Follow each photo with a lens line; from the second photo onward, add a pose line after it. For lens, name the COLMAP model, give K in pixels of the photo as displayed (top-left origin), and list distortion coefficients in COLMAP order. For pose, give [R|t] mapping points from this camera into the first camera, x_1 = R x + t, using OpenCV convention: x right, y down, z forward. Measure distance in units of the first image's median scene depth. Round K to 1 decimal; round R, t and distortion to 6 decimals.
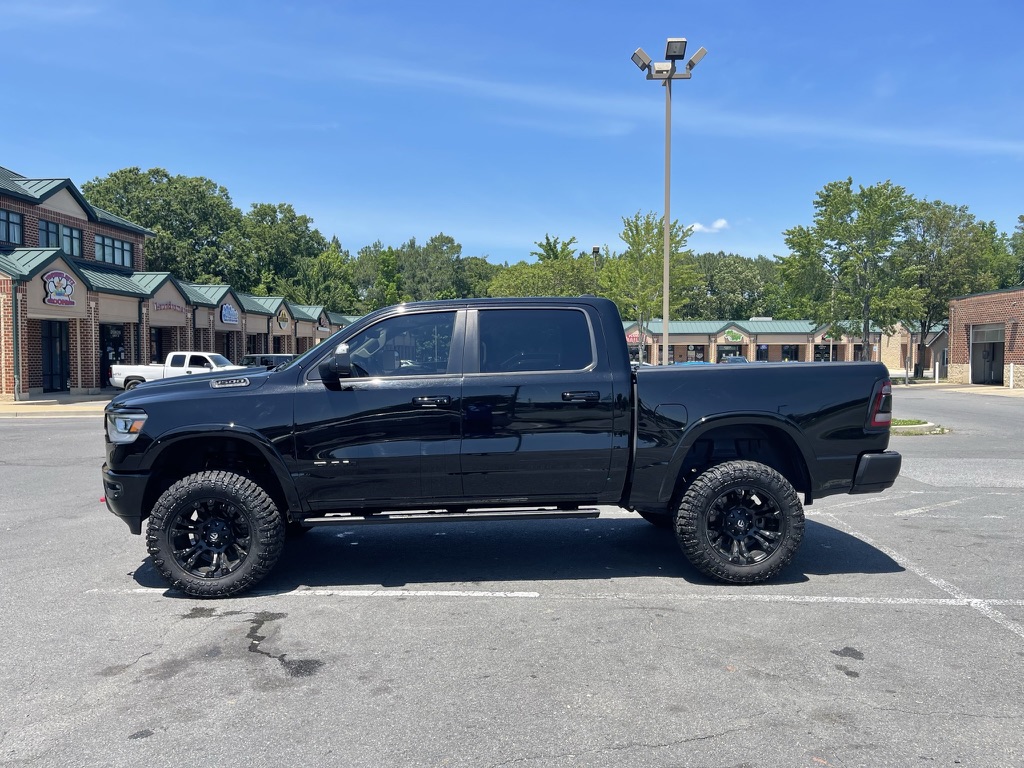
lens RADIAL K [[771.1, 0, 507.2], [0, 771.1, 387.2], [0, 0, 1]] dist [0.059388, -0.071290]
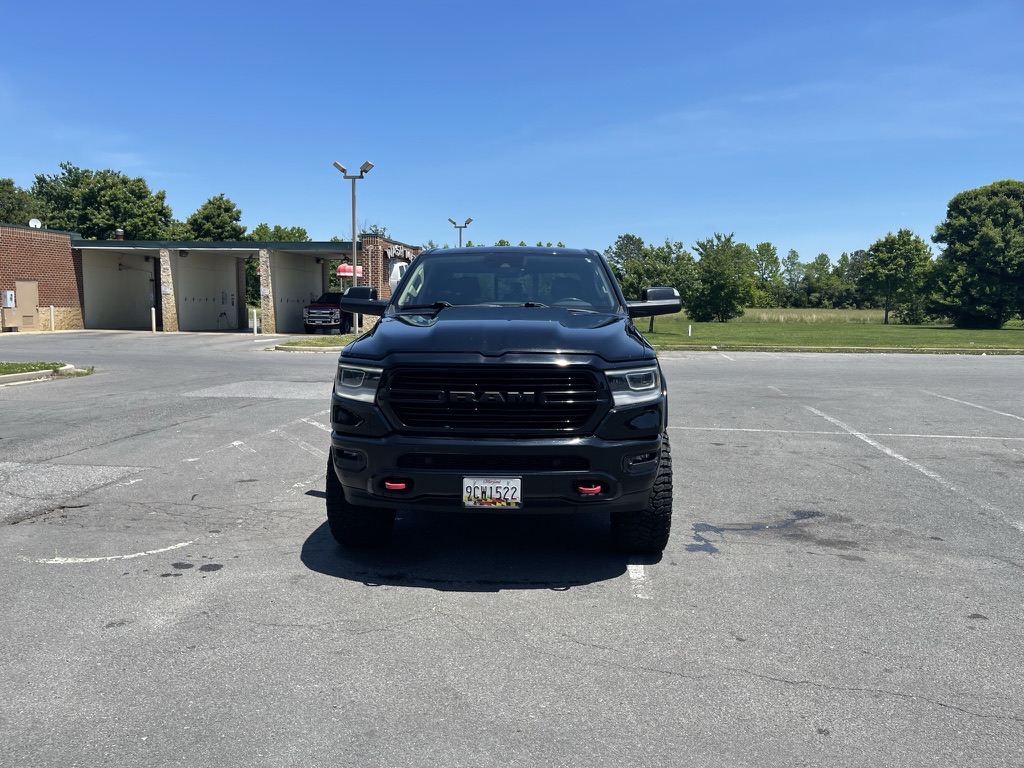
lens RADIAL K [[771.1, 0, 507.2], [0, 771.1, 387.2], [0, 0, 1]] dist [0.059388, -0.071290]
pose [[0.078039, -0.100174, 0.991905, -0.236380], [0.025377, 0.994816, 0.098471, -0.004727], [-0.996627, 0.017487, 0.080177, 0.196331]]
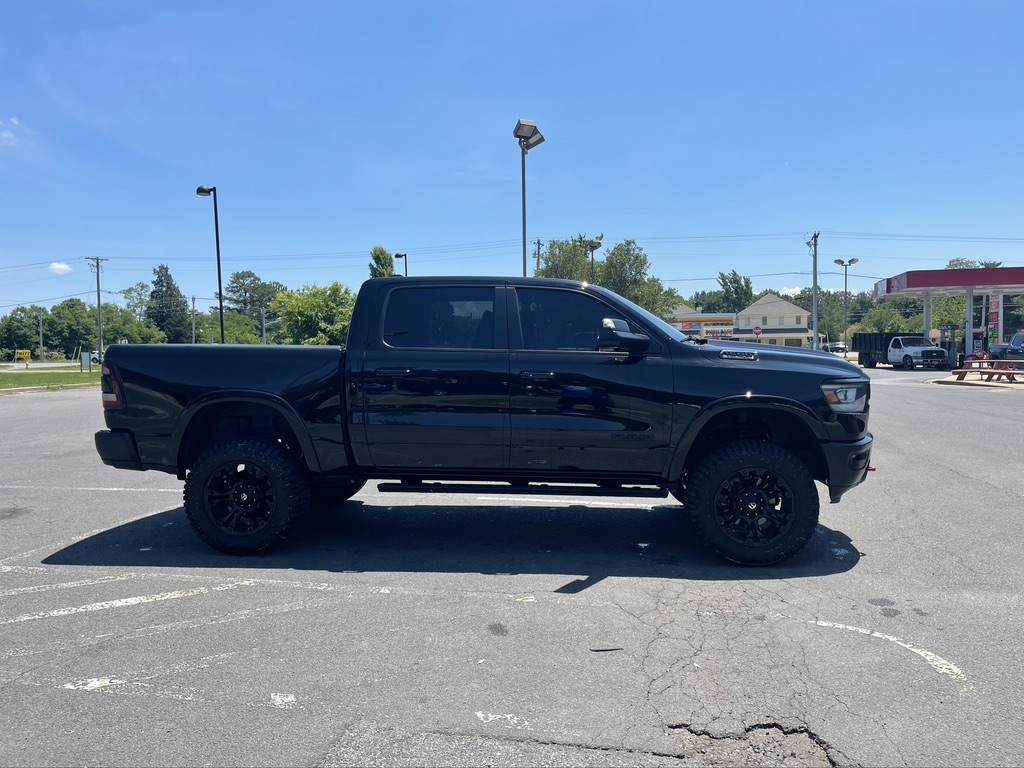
lens RADIAL K [[770.3, 0, 502.8], [0, 770.3, 384.2], [0, 0, 1]] dist [0.060858, -0.085537]
pose [[-0.991959, 0.009363, 0.126210, -0.035022], [0.019693, 0.996532, 0.080849, -0.011796], [-0.125016, 0.082684, -0.988703, 0.427334]]
